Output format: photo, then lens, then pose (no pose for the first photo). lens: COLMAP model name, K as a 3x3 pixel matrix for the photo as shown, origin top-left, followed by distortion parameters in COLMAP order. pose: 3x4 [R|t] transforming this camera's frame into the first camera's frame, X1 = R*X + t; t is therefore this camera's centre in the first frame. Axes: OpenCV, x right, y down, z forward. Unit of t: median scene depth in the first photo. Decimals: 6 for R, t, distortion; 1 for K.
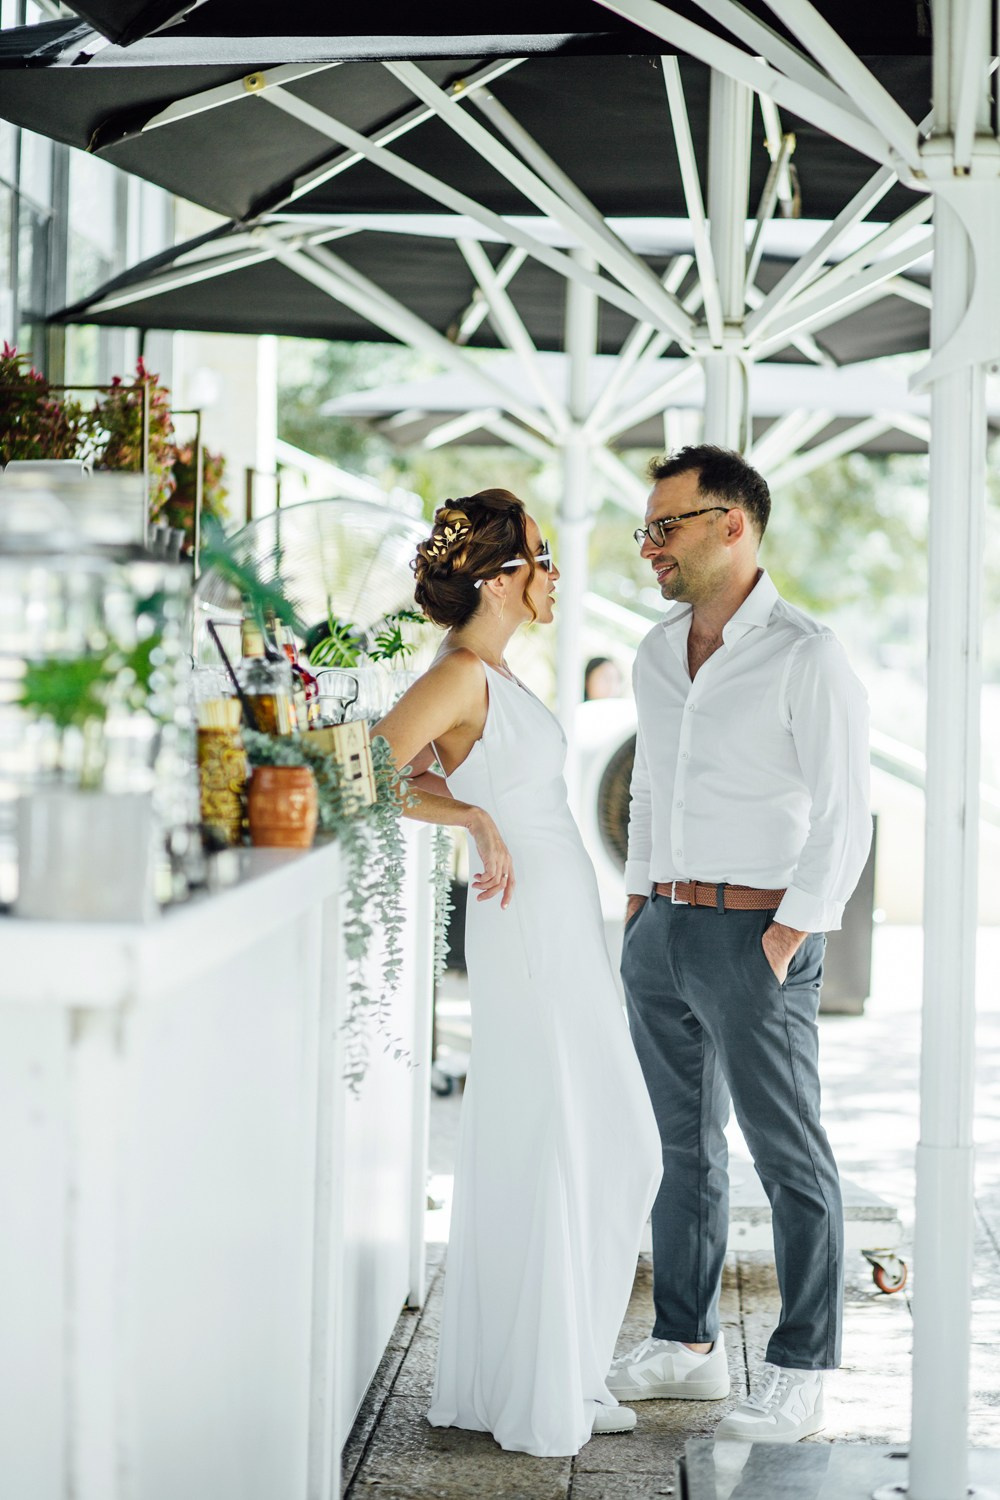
lens RADIAL K [[3756.8, 0, 532.5], [0, 3756.8, 763.3], [0, 0, 1]] dist [-0.120598, 0.000000]
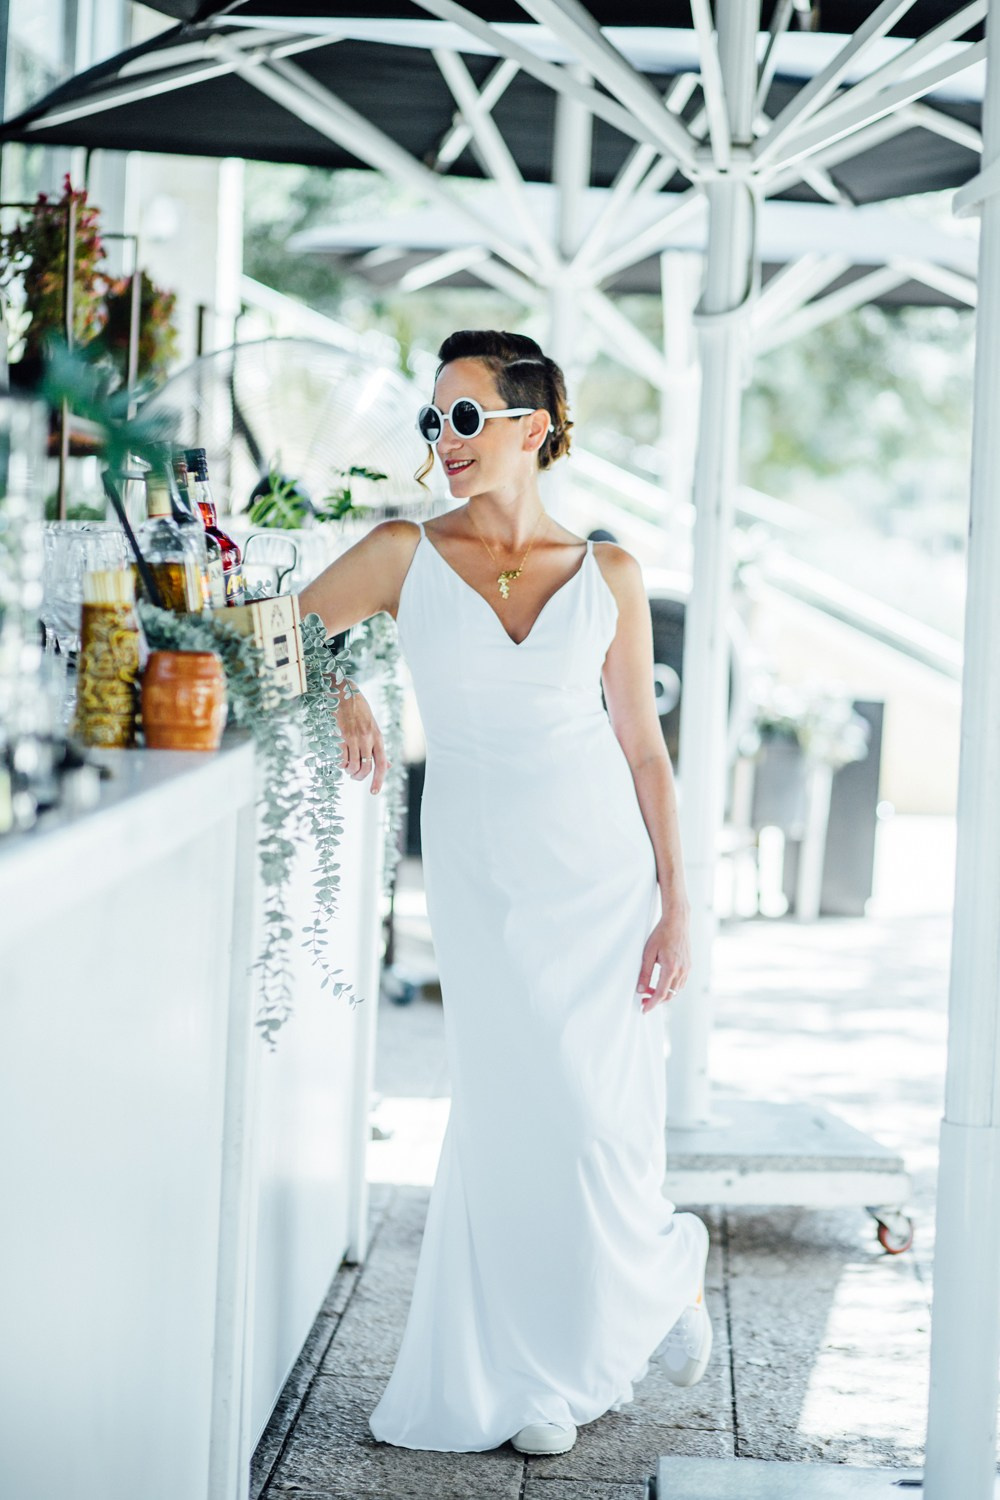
lens RADIAL K [[3756.8, 0, 486.9], [0, 3756.8, 755.8], [0, 0, 1]] dist [-0.120598, 0.000000]
pose [[0.999733, 0.020991, -0.009695, 0.005879], [-0.020633, 0.999152, 0.035643, -0.005150], [0.010435, -0.035433, 0.999318, 0.130055]]
